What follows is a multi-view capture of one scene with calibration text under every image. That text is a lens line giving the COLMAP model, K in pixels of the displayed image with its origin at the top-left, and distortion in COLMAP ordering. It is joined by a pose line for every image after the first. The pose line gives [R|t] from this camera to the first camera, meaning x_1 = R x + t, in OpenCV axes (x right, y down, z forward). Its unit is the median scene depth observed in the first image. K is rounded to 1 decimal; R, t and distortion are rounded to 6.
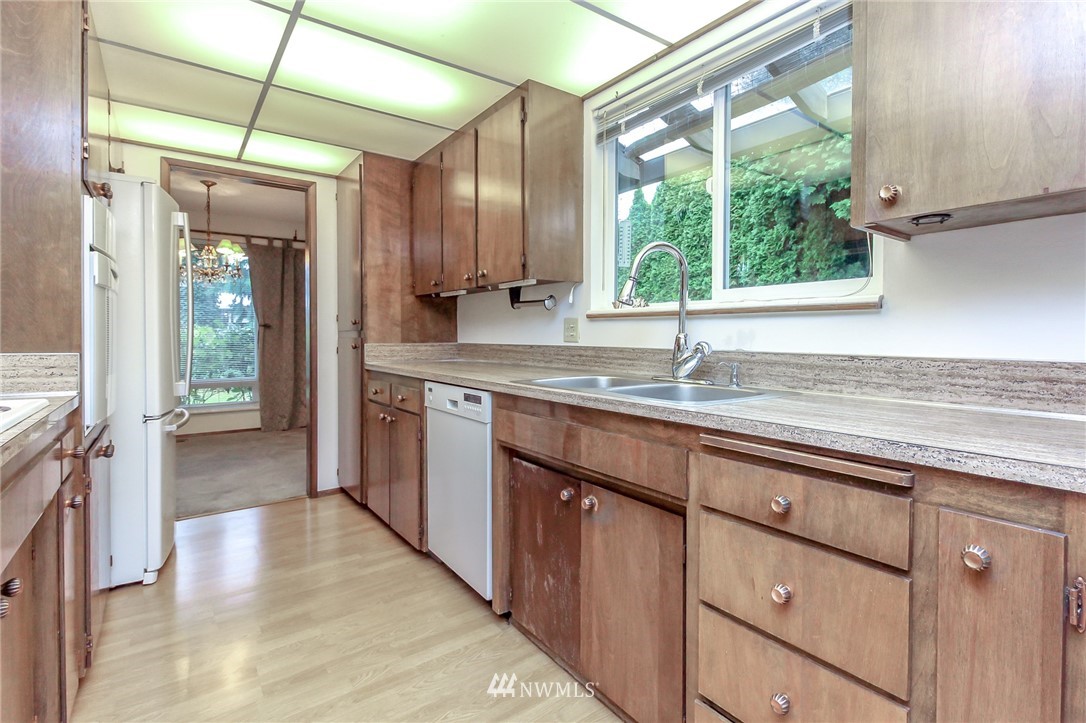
lens RADIAL K [[502.0, 0, 538.0], [0, 502.0, 344.1], [0, 0, 1]] dist [0.015601, -0.011782]
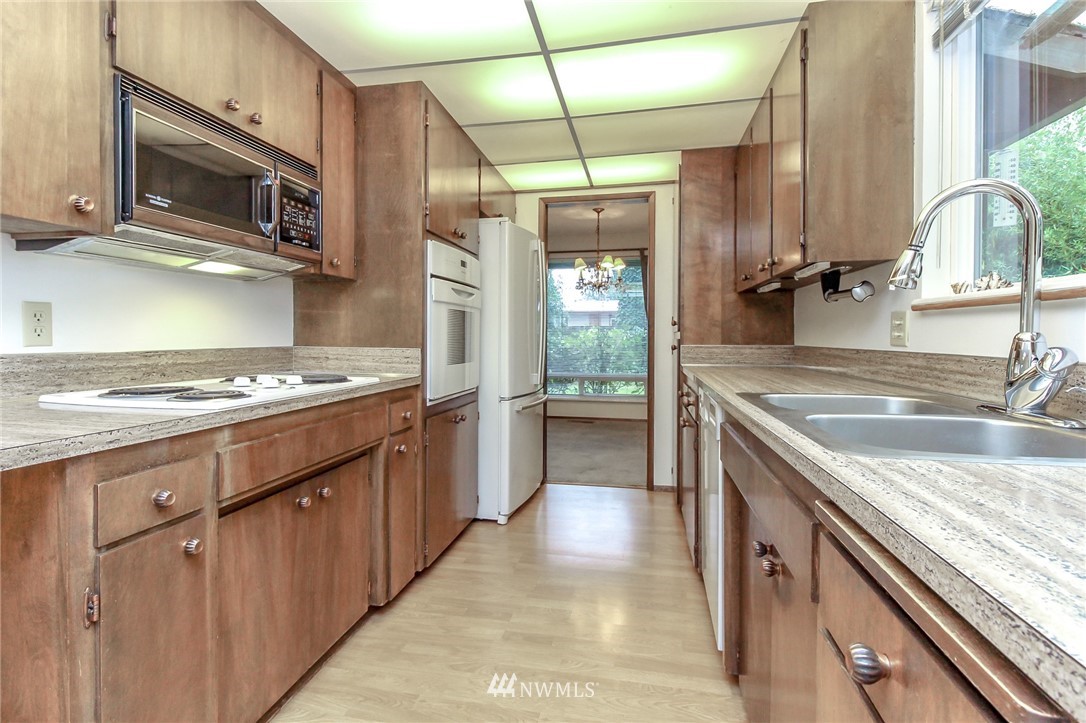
lens RADIAL K [[502.0, 0, 531.3], [0, 502.0, 342.6], [0, 0, 1]] dist [0.015601, -0.011782]
pose [[0.679000, 0.008389, -0.734091, 0.192917], [-0.012703, 0.999919, -0.000323, -0.001568], [0.734029, 0.009545, 0.679051, 0.122757]]
